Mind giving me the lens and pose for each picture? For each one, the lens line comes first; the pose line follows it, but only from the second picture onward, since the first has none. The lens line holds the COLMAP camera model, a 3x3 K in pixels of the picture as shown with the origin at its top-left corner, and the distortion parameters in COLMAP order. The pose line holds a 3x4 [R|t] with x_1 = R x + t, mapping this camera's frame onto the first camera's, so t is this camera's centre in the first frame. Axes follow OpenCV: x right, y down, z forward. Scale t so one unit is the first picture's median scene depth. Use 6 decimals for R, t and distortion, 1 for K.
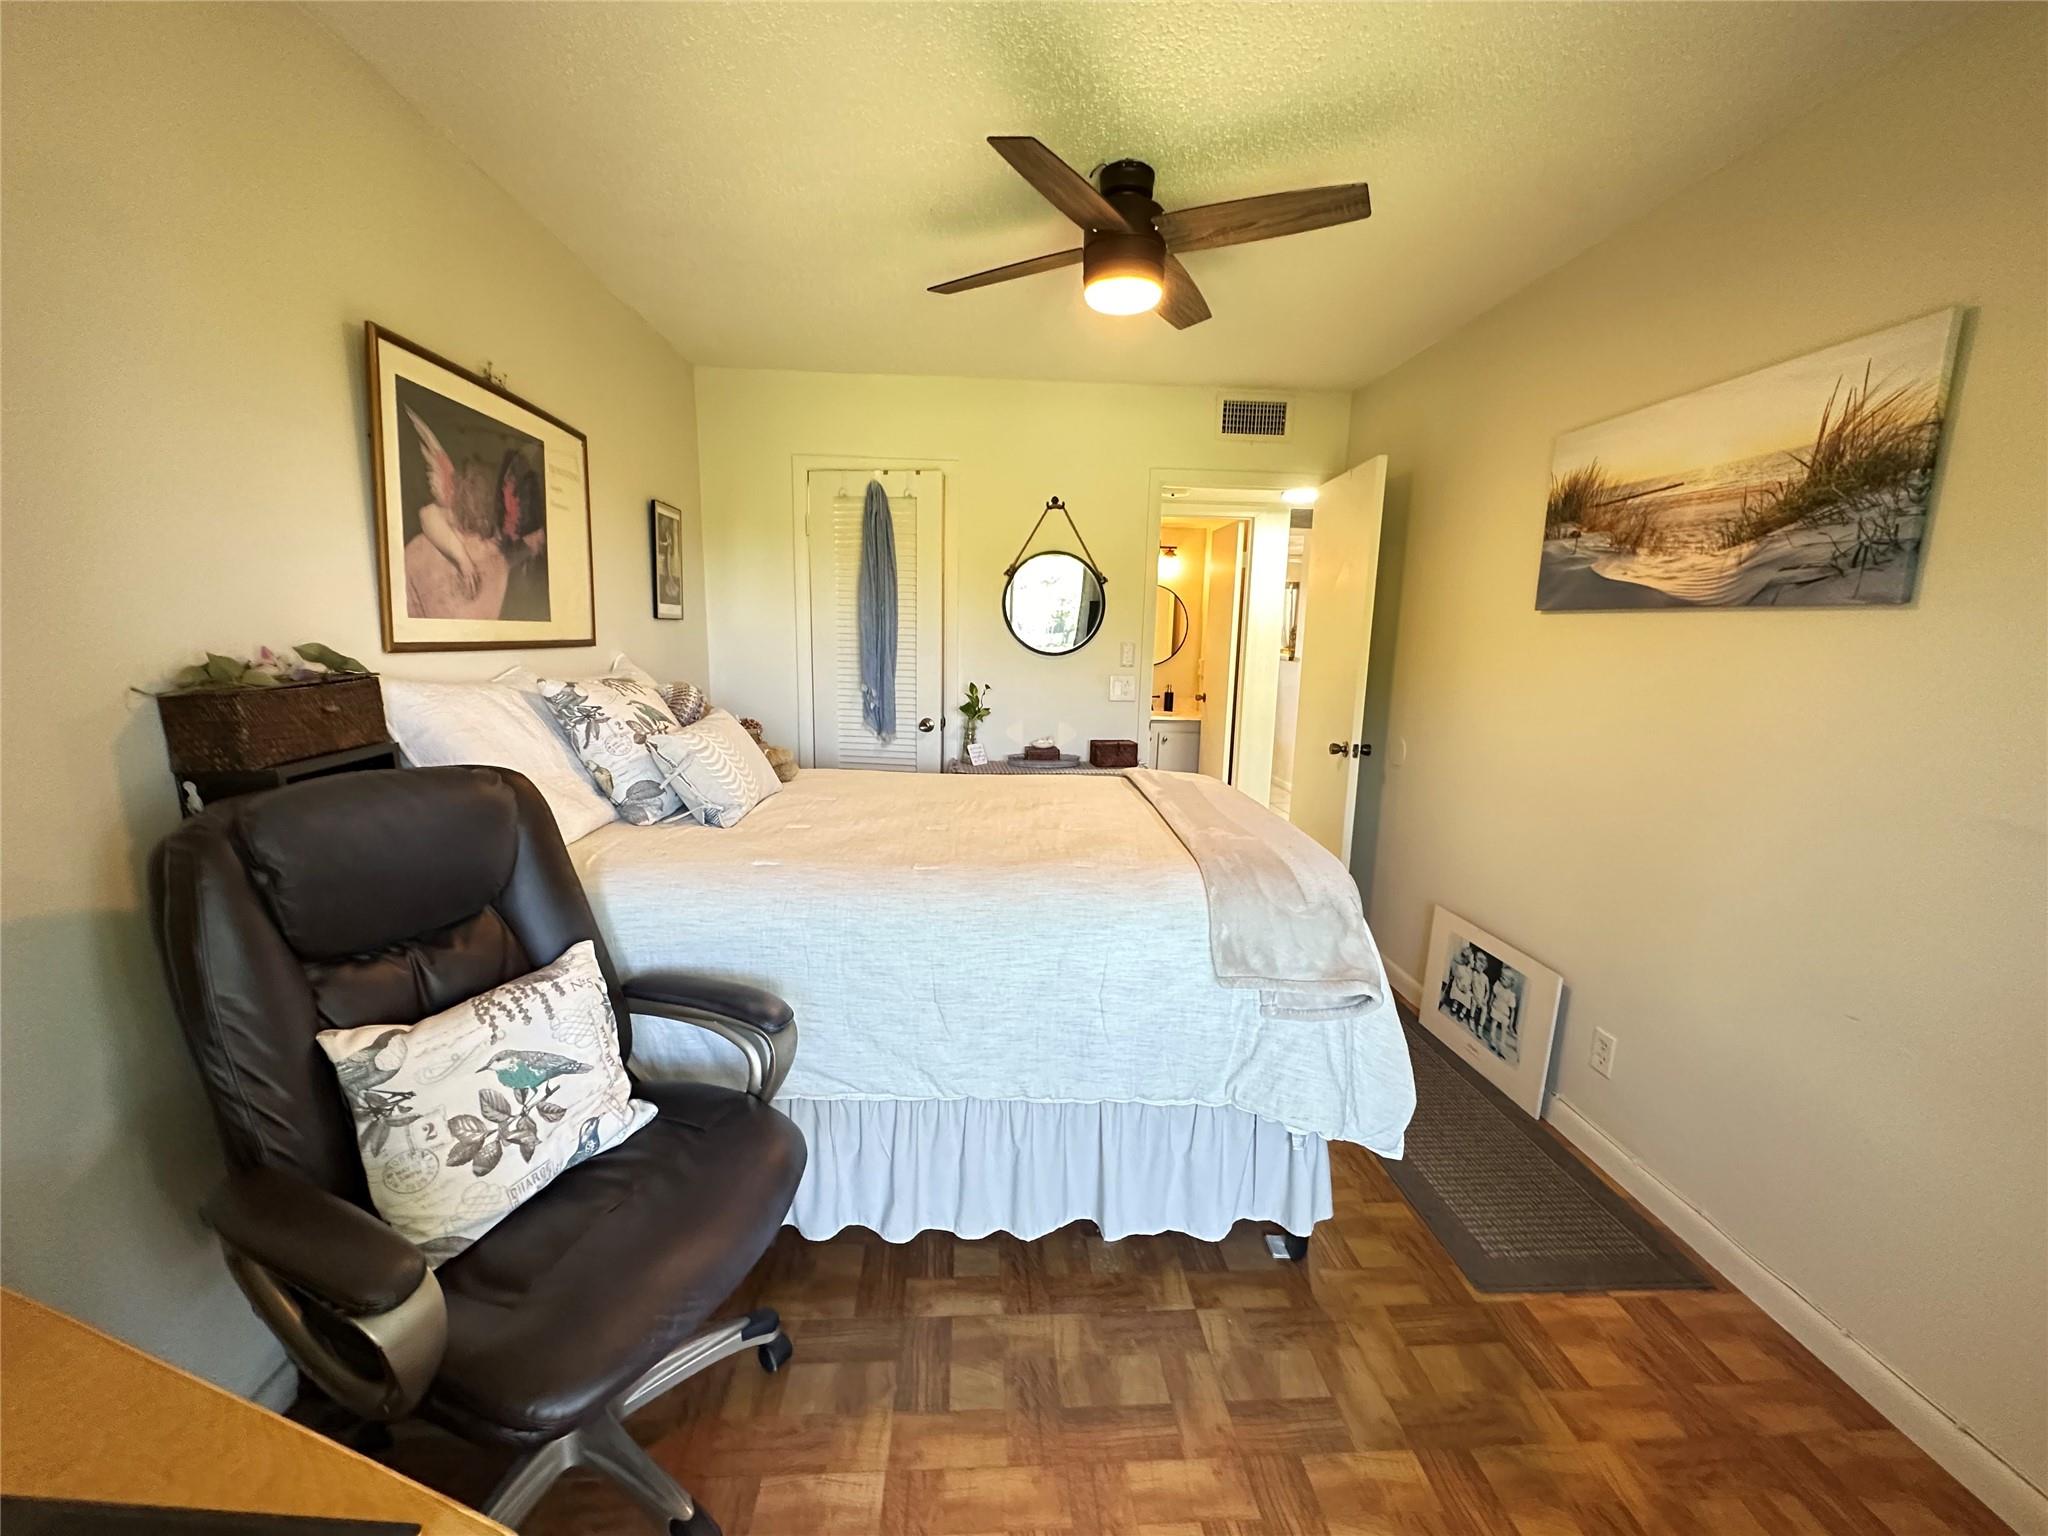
lens RADIAL K [[818.0, 0, 1022.4], [0, 818.0, 753.9], [0, 0, 1]] dist [-0.001335, 0.000335]
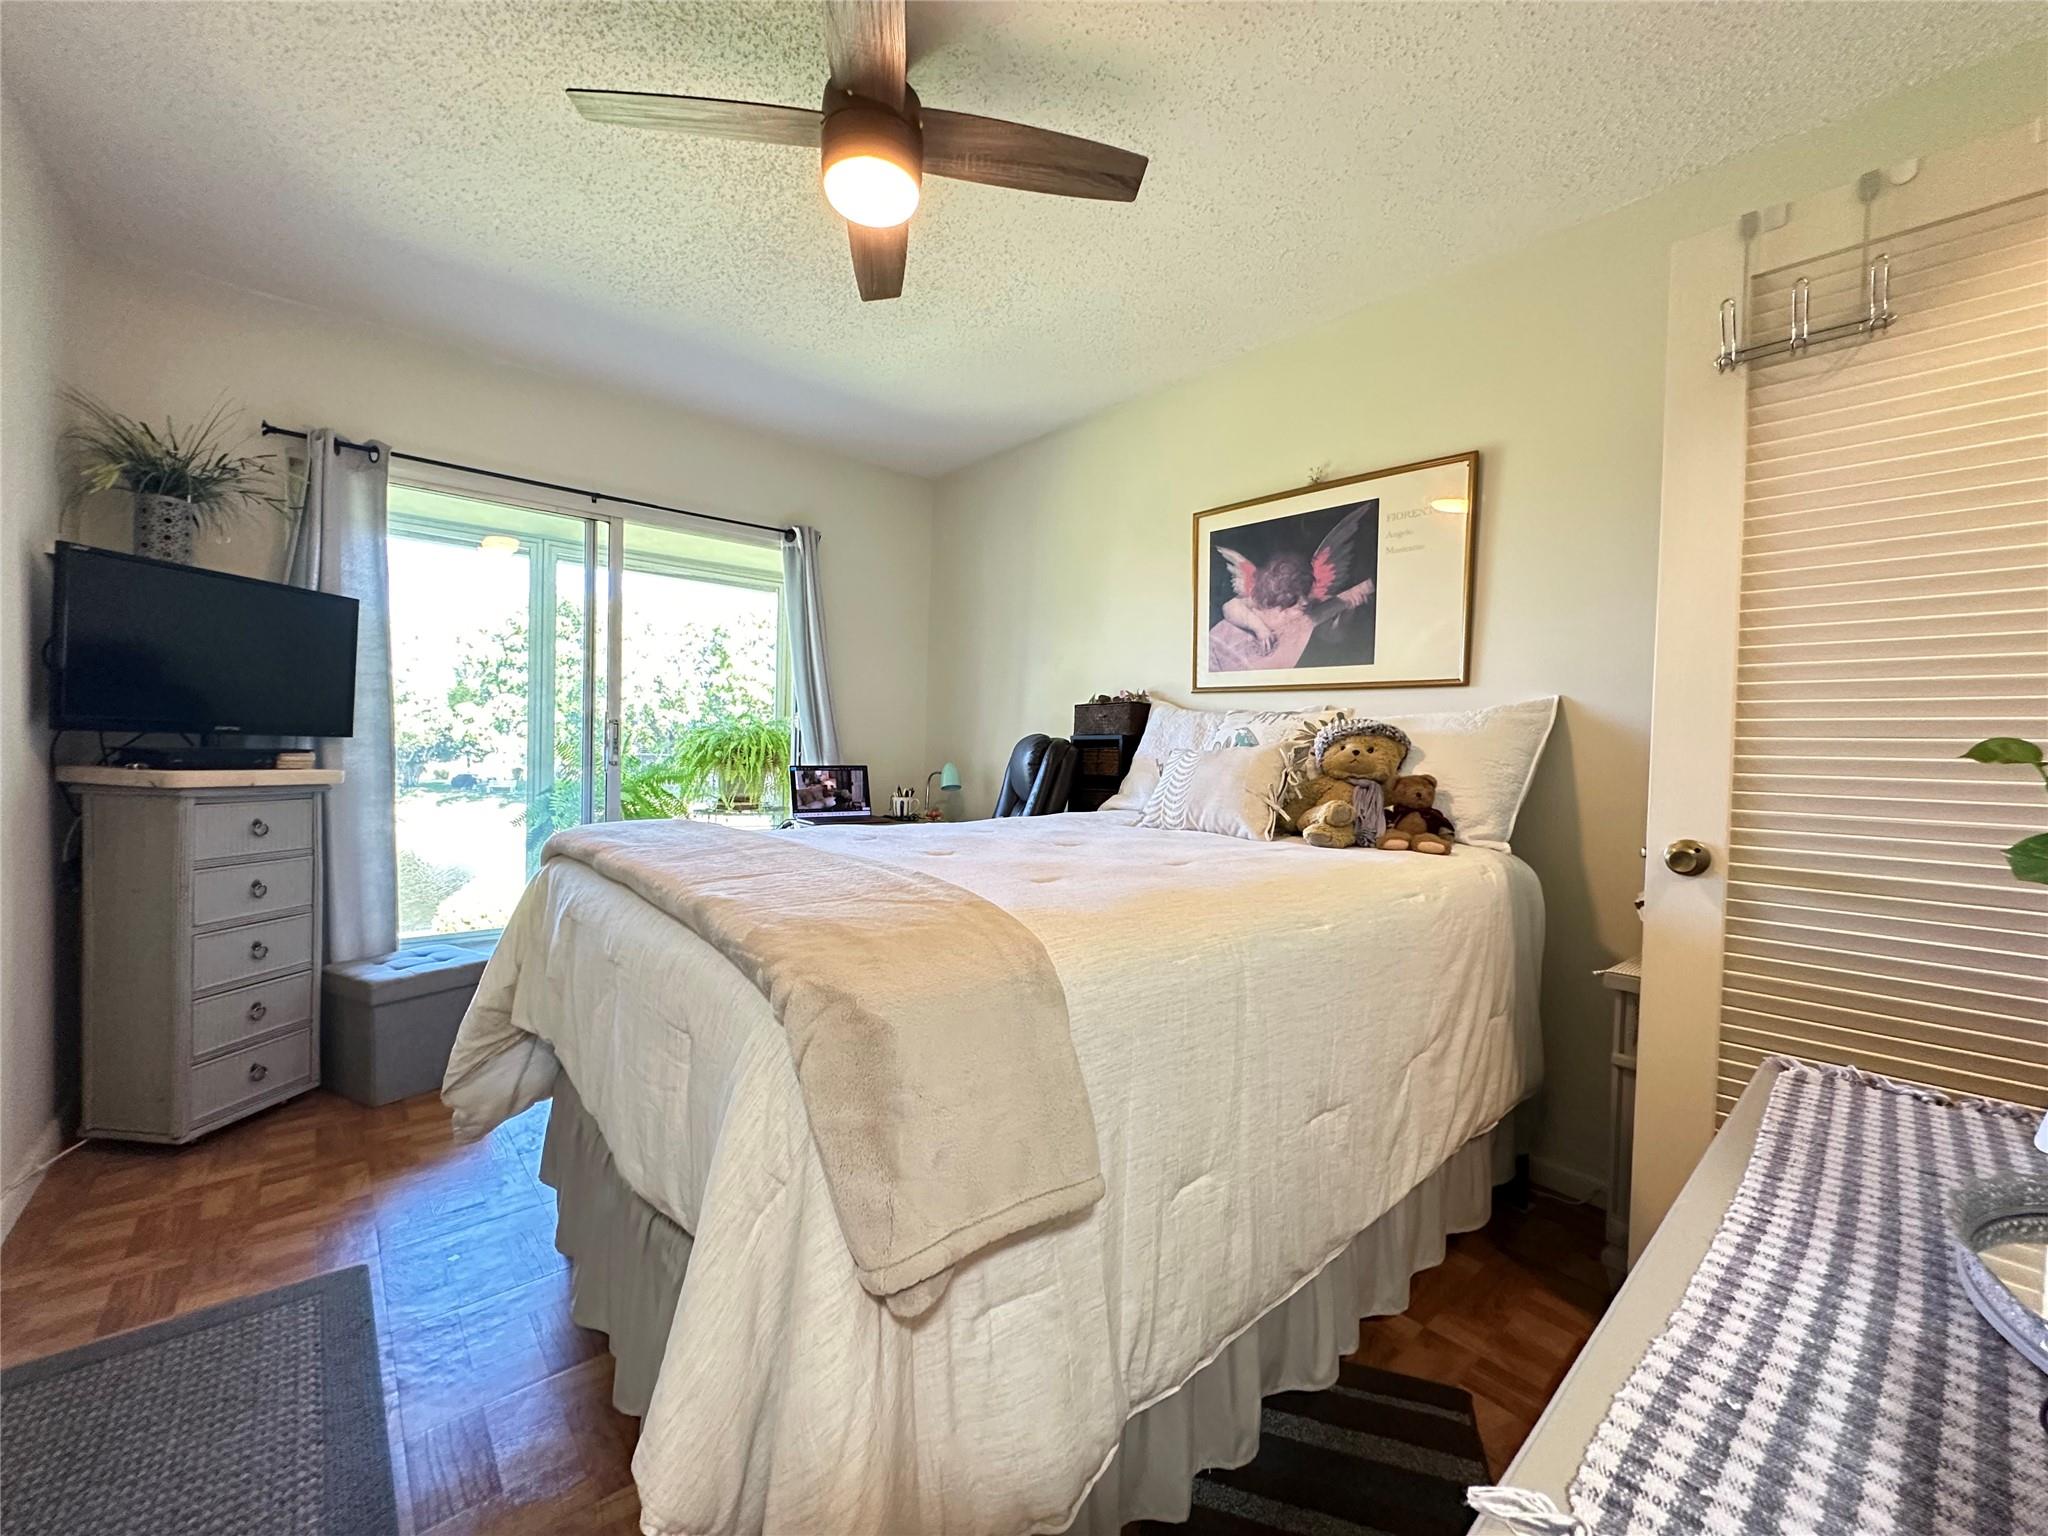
lens RADIAL K [[818.0, 0, 1026.0], [0, 818.0, 764.4], [0, 0, 1]] dist [-0.001335, 0.000335]
pose [[-0.789247, -0.028385, -0.613419, 0.485743], [-0.137608, 0.981702, 0.131625, -0.131824], [0.598459, 0.188296, -0.778712, 1.842601]]
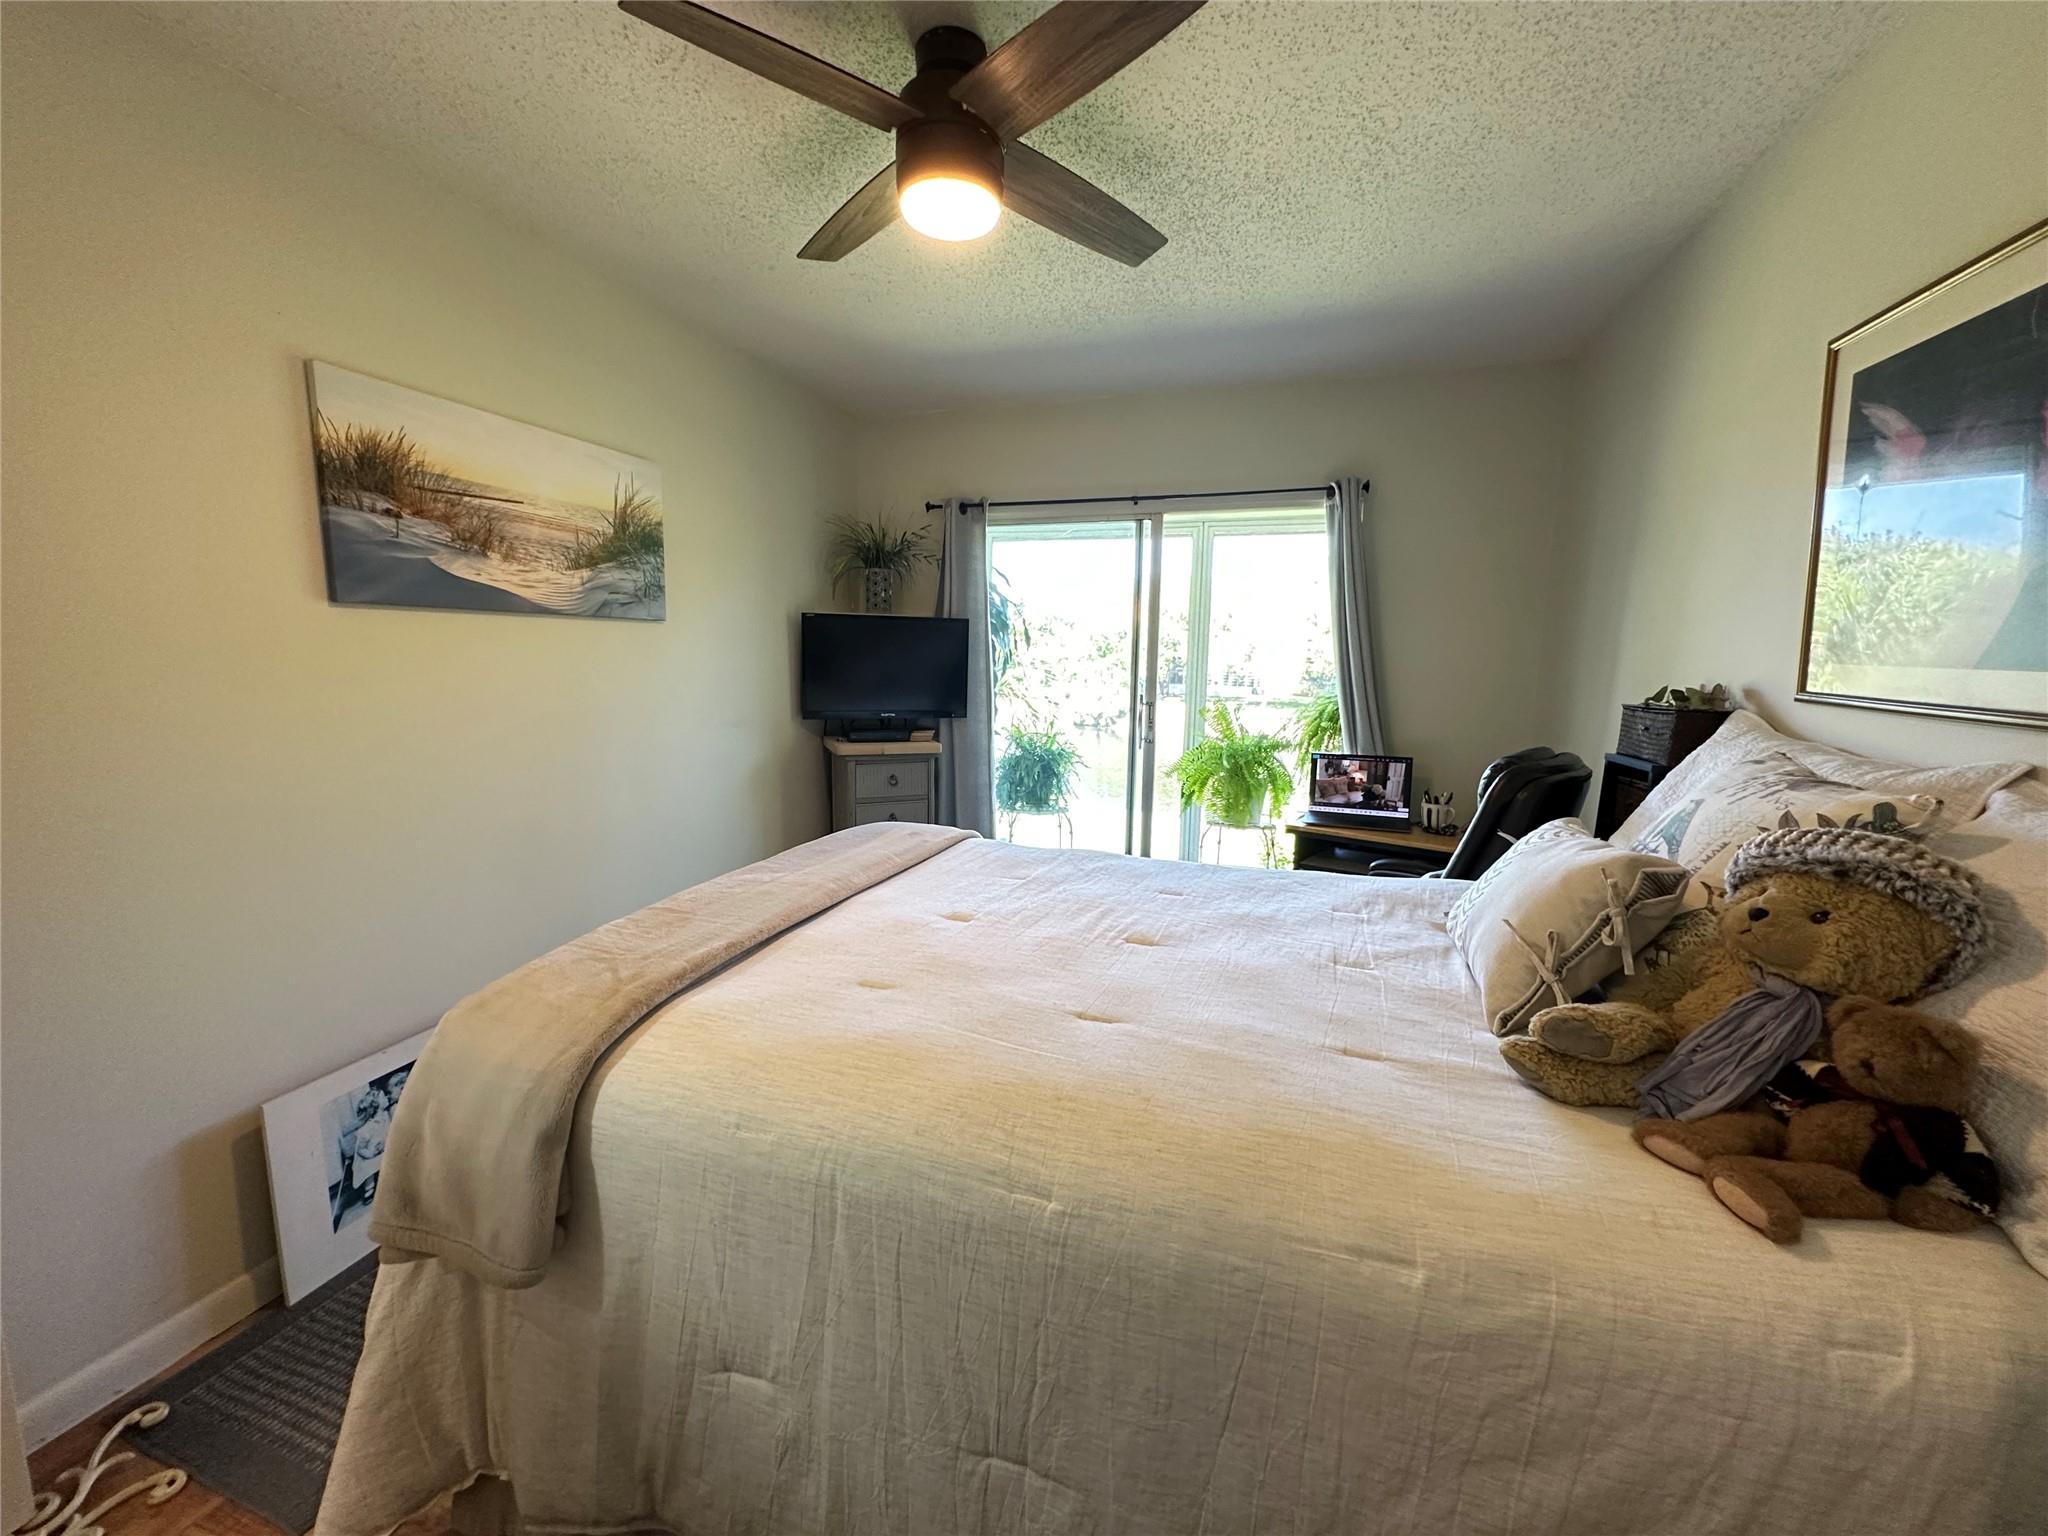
lens RADIAL K [[818.0, 0, 1022.6], [0, 818.0, 770.4], [0, 0, 1]] dist [-0.001335, 0.000335]
pose [[-0.935445, -0.085357, 0.343010, -0.246044], [0.021159, 0.955143, 0.295390, -0.287513], [-0.352837, 0.283579, -0.891678, 1.809694]]
